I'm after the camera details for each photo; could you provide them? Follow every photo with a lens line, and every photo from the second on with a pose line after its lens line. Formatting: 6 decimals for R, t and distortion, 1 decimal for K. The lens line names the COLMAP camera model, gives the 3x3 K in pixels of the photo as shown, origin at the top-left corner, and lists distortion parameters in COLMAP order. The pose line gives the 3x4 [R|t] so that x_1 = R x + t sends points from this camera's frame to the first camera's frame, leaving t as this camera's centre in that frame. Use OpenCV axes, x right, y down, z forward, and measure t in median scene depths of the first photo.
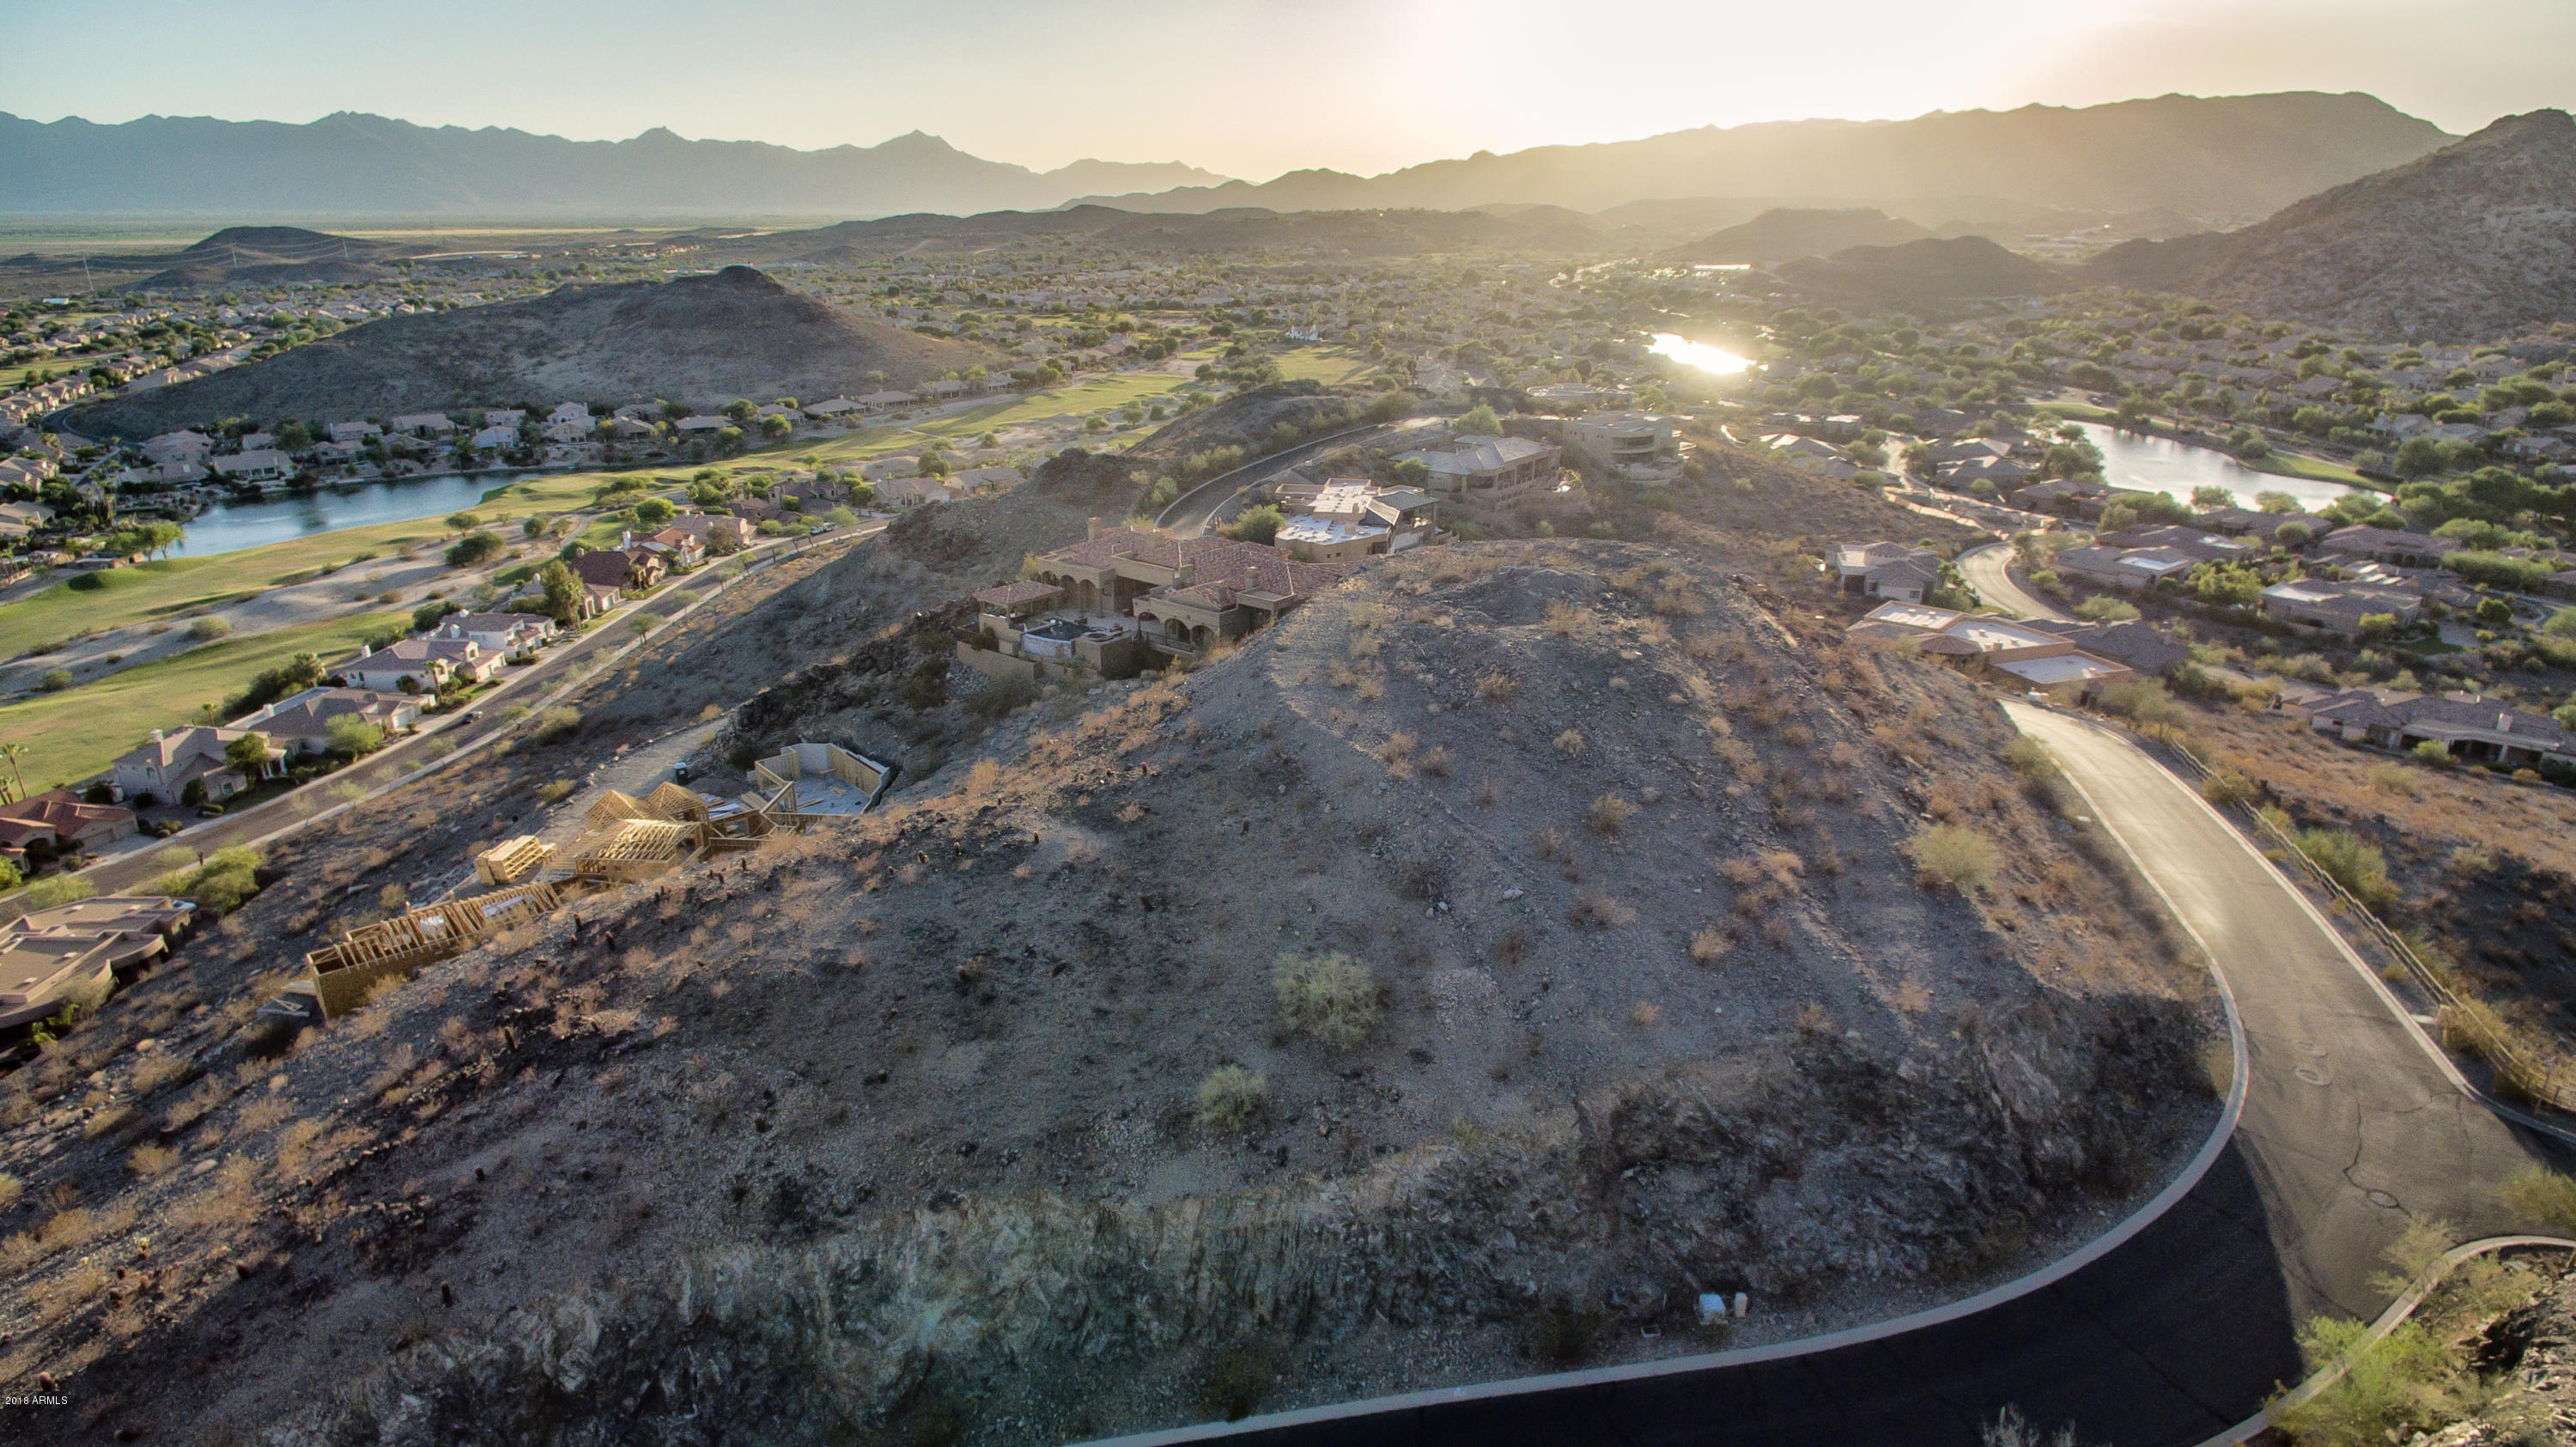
lens RADIAL K [[1465.2, 0, 1284.1], [0, 1465.2, 729.4], [0, 0, 1]] dist [0.007886, 0.000204]
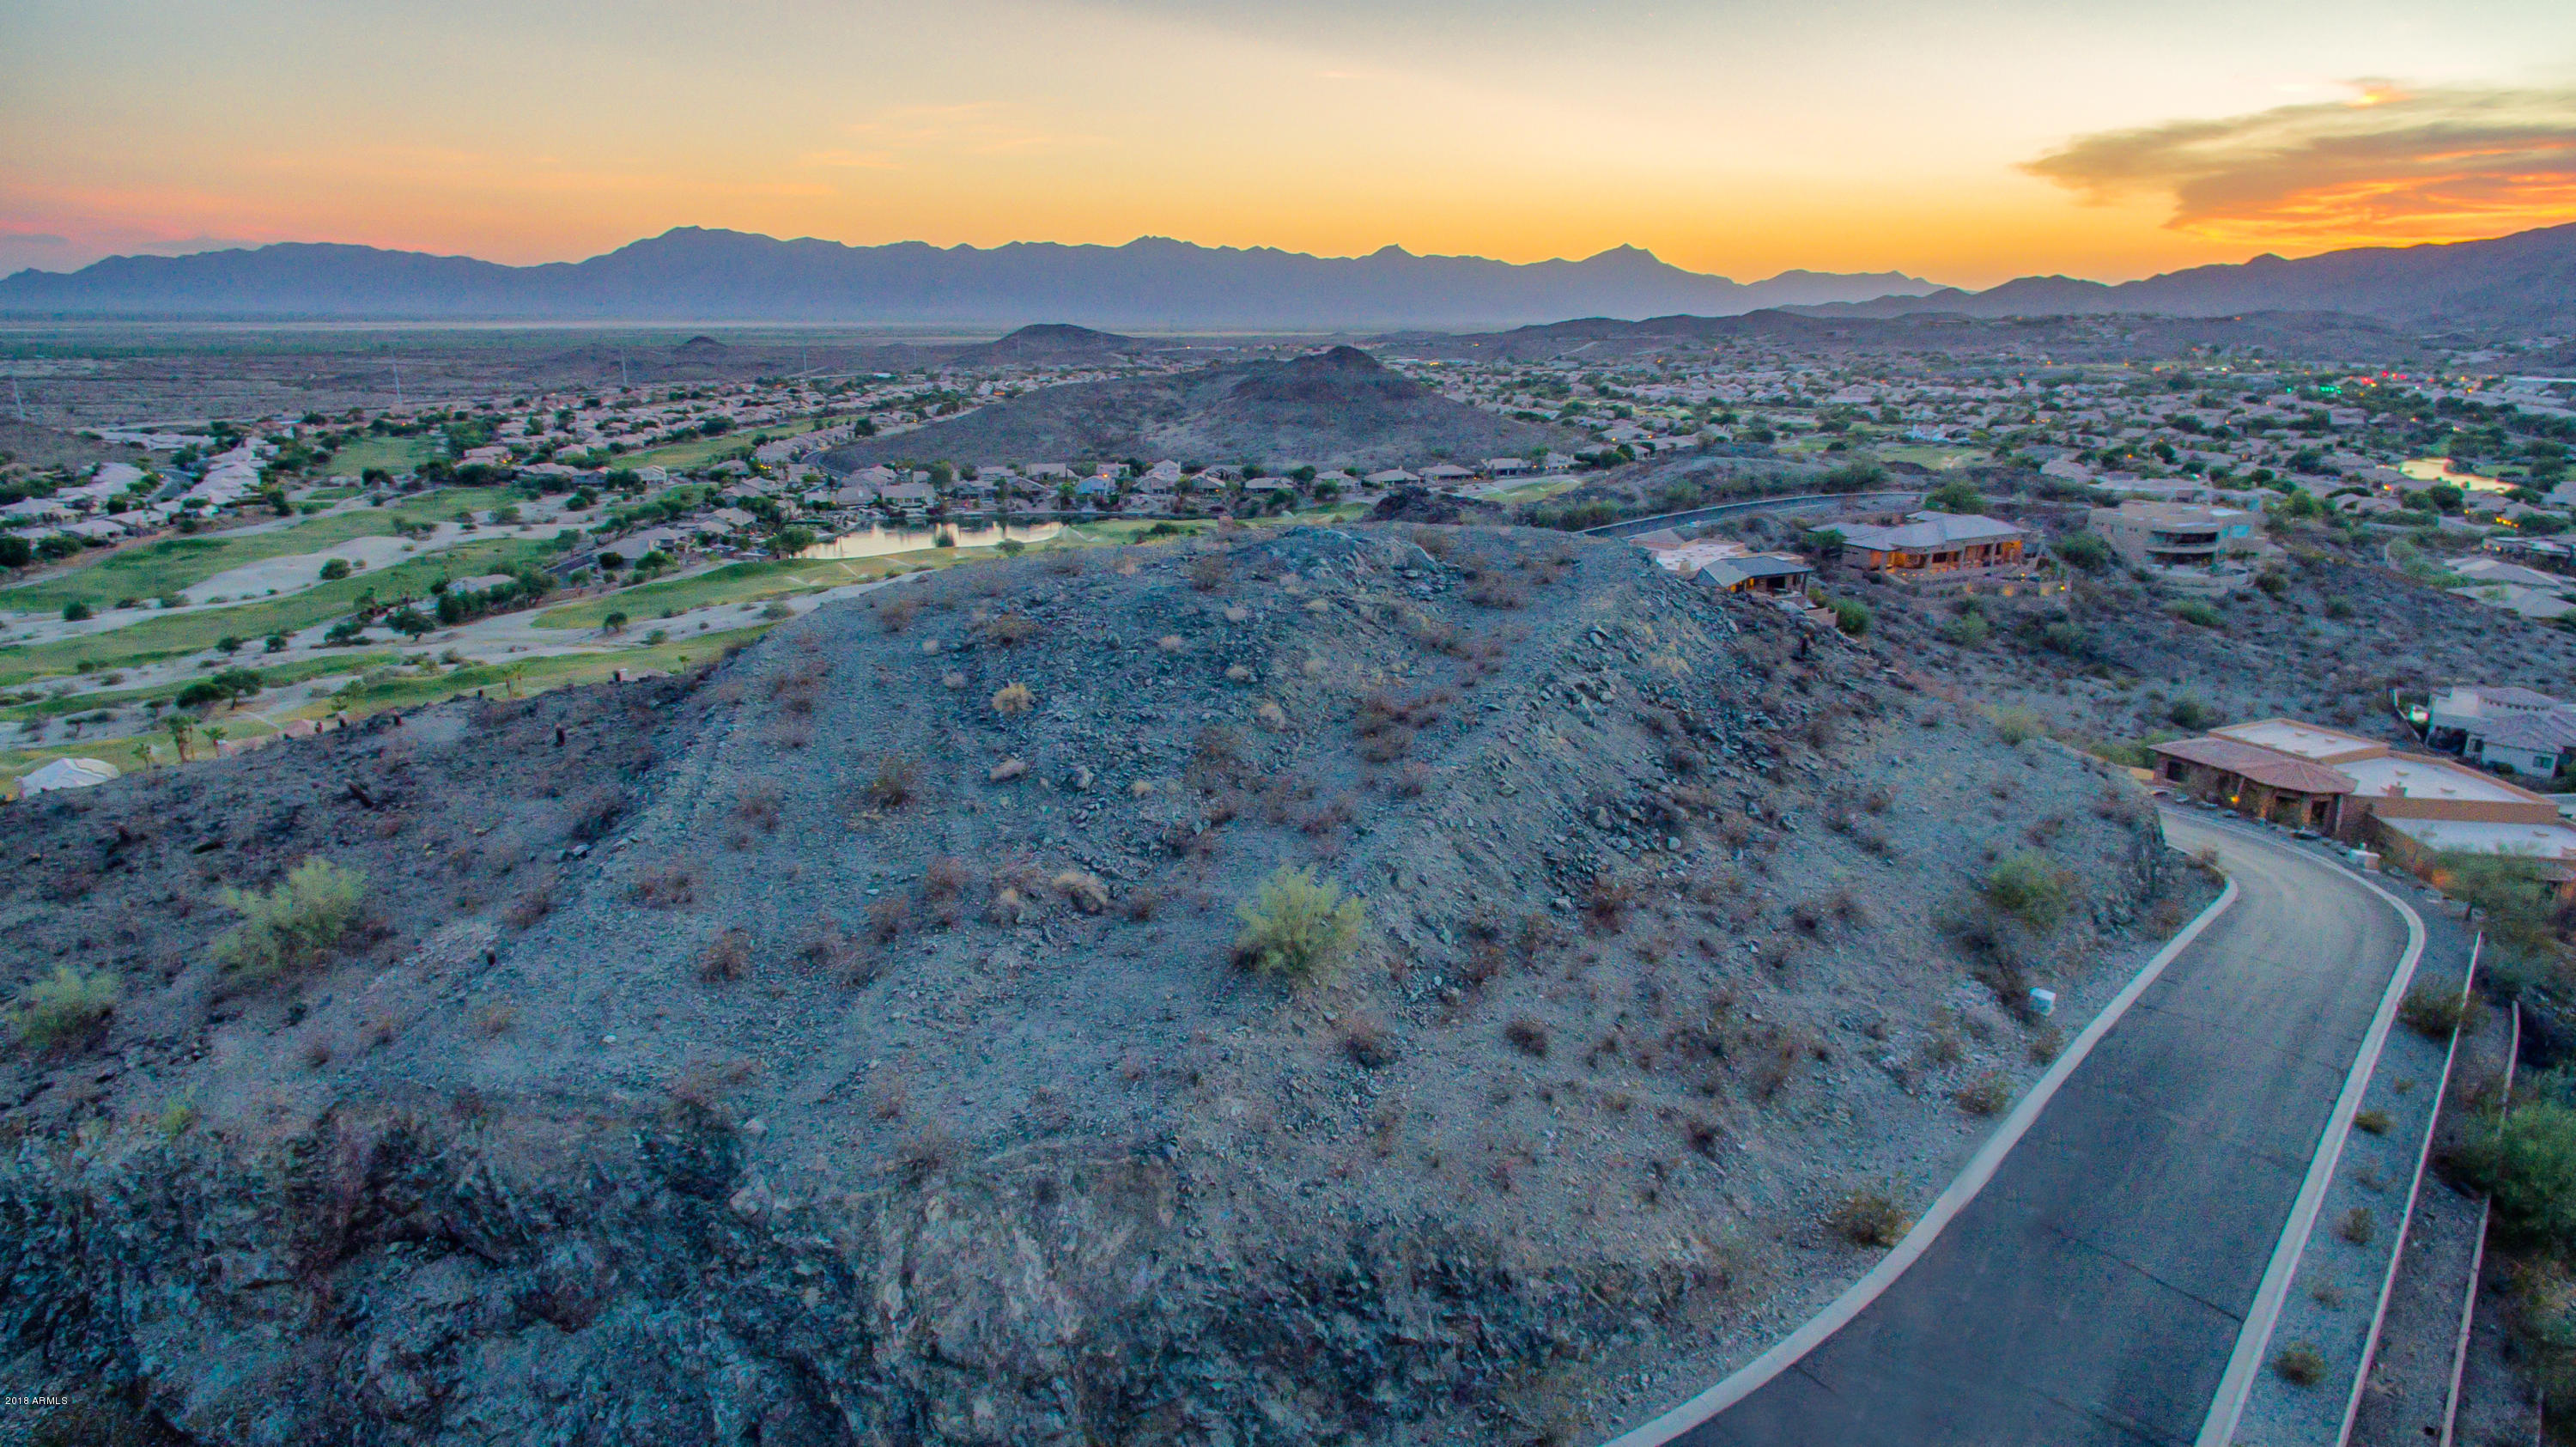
lens RADIAL K [[1465.2, 0, 1284.7], [0, 1465.2, 731.0], [0, 0, 1]] dist [0.007886, 0.000204]
pose [[0.900937, 0.124160, -0.415809, 0.124533], [-0.152066, 0.987767, -0.034536, 0.005819], [0.406435, 0.094345, 0.908796, 0.081831]]
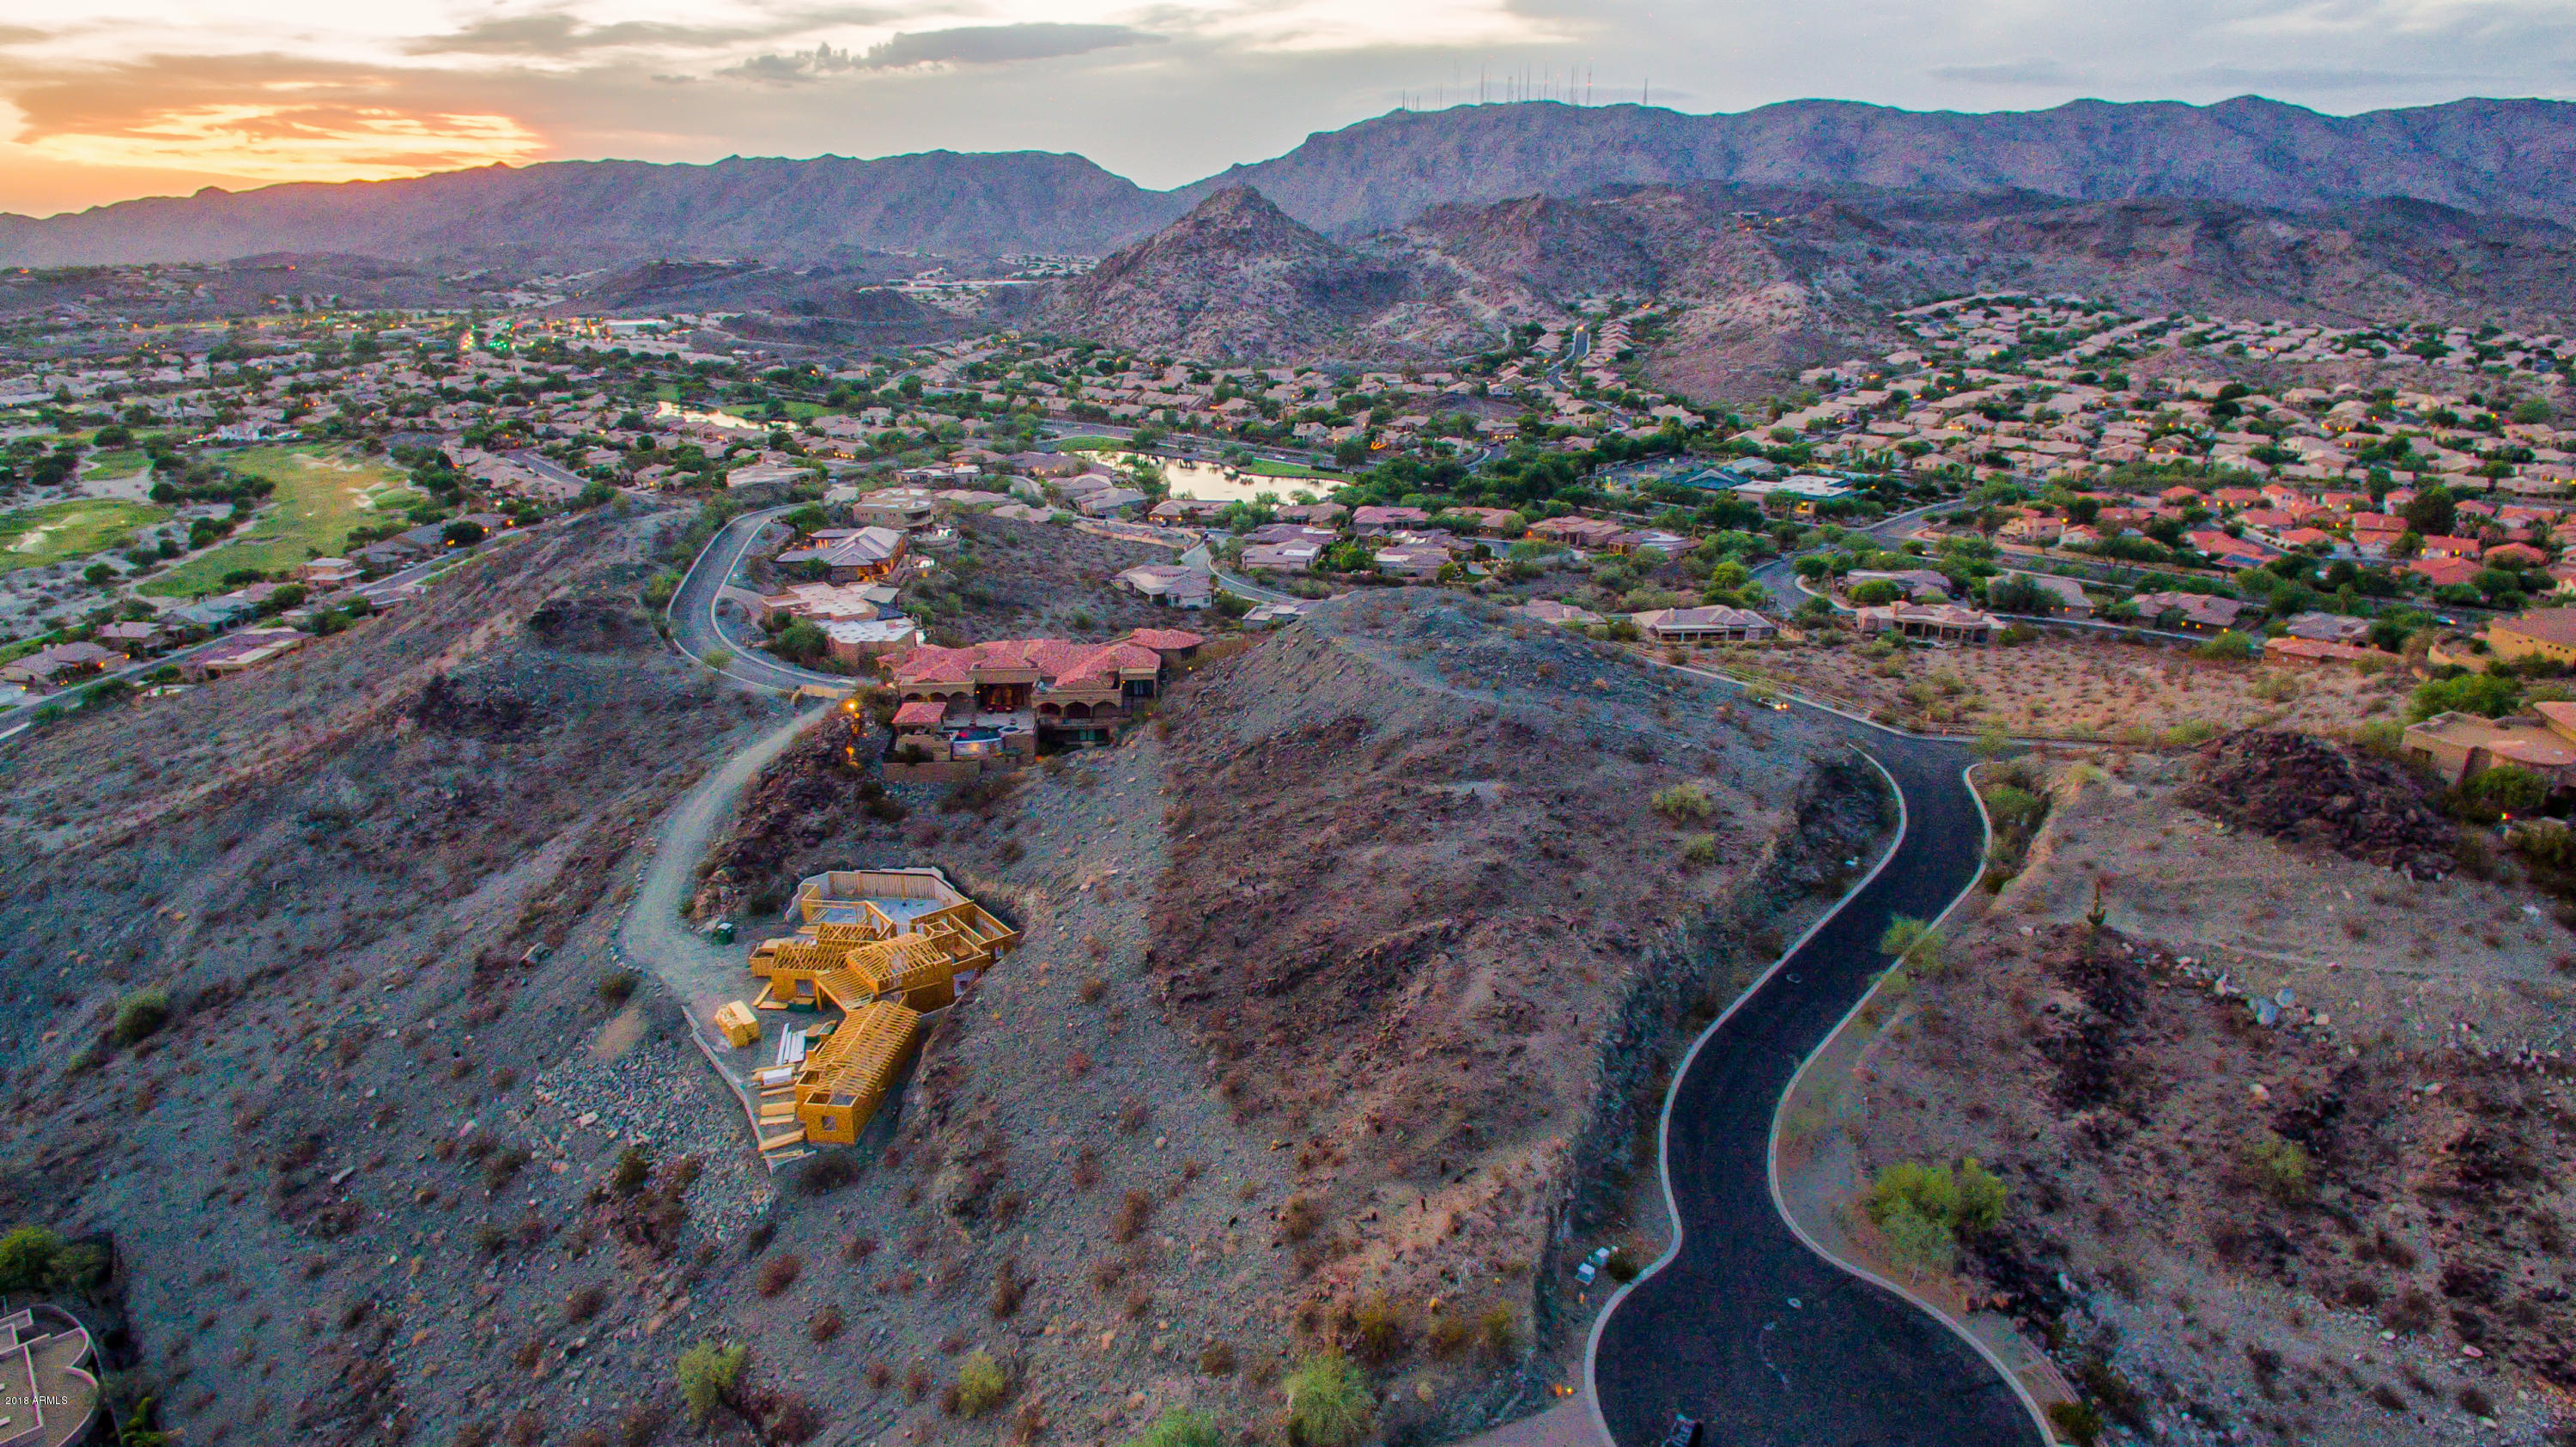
lens RADIAL K [[1465.2, 0, 1284.1], [0, 1465.2, 729.8], [0, 0, 1]] dist [0.007886, 0.000204]
pose [[0.738163, -0.225160, 0.635939, -0.281139], [0.238942, 0.968811, 0.065665, -0.033041], [-0.630890, 0.103481, 0.768941, -0.050523]]
